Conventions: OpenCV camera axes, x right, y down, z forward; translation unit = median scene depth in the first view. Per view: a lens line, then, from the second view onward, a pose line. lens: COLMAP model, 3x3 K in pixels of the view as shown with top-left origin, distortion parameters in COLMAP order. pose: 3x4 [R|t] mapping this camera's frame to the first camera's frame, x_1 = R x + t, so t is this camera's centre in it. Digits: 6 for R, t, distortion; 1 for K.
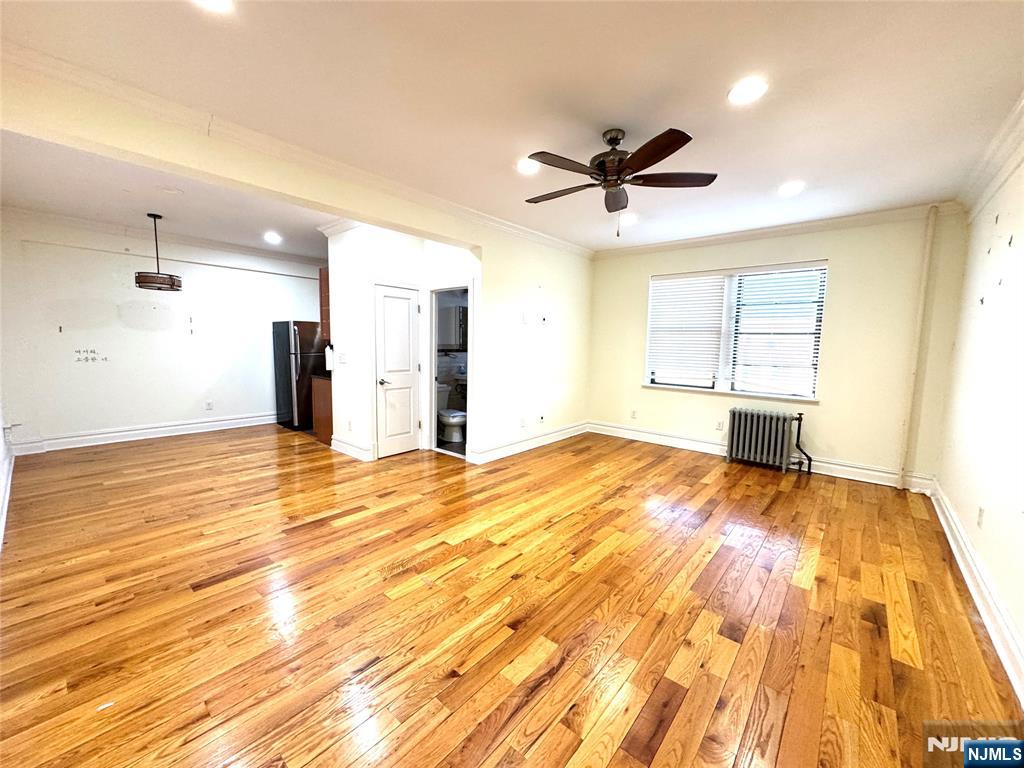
lens RADIAL K [[406.5, 0, 512.0], [0, 406.5, 382.6], [0, 0, 1]] dist [-0.002060, 0.000145]
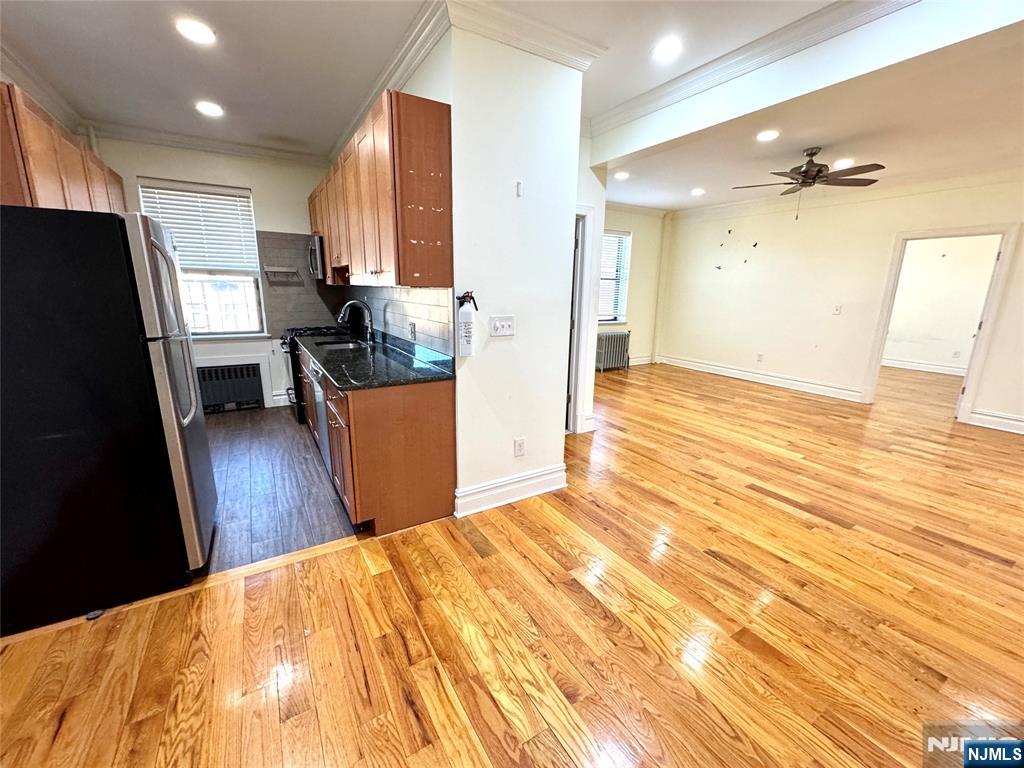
lens RADIAL K [[416.3, 0, 512.0], [0, 416.3, 384.0], [0, 0, 1]] dist [-0.002439, 0.000182]
pose [[0.306545, -0.229197, 0.923850, -1.273029], [0.084695, 0.973295, 0.213361, -0.140600], [-0.948081, 0.012841, 0.317770, 1.173093]]
